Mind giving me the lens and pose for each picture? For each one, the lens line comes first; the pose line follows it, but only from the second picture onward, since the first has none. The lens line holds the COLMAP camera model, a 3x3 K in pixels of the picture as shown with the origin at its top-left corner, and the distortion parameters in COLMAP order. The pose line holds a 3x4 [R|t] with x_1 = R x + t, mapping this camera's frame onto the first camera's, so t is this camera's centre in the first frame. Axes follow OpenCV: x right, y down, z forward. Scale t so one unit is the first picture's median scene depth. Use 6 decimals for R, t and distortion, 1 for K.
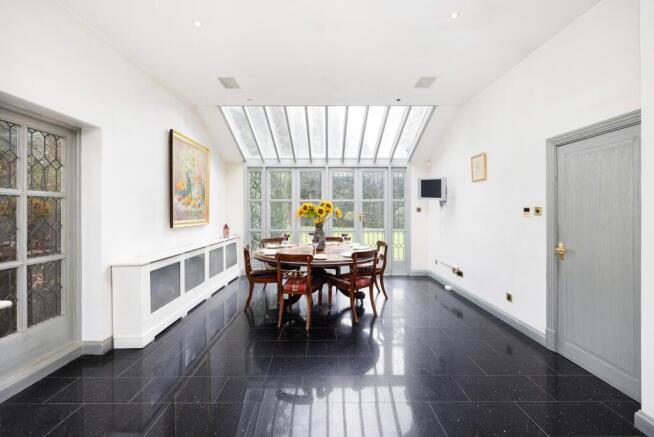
lens RADIAL K [[269.4, 0, 324.6], [0, 269.4, 212.5], [0, 0, 1]] dist [0.000680, 0.000044]
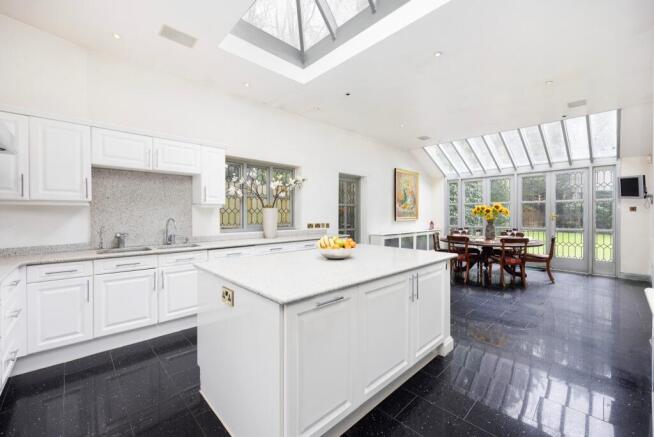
lens RADIAL K [[269.4, 0, 324.6], [0, 269.4, 212.5], [0, 0, 1]] dist [0.000680, 0.000044]
pose [[0.678424, -0.006166, -0.734644, 0.382592], [-0.002259, 0.999943, -0.010478, 0.017014], [0.734667, 0.008768, 0.678371, -0.510258]]
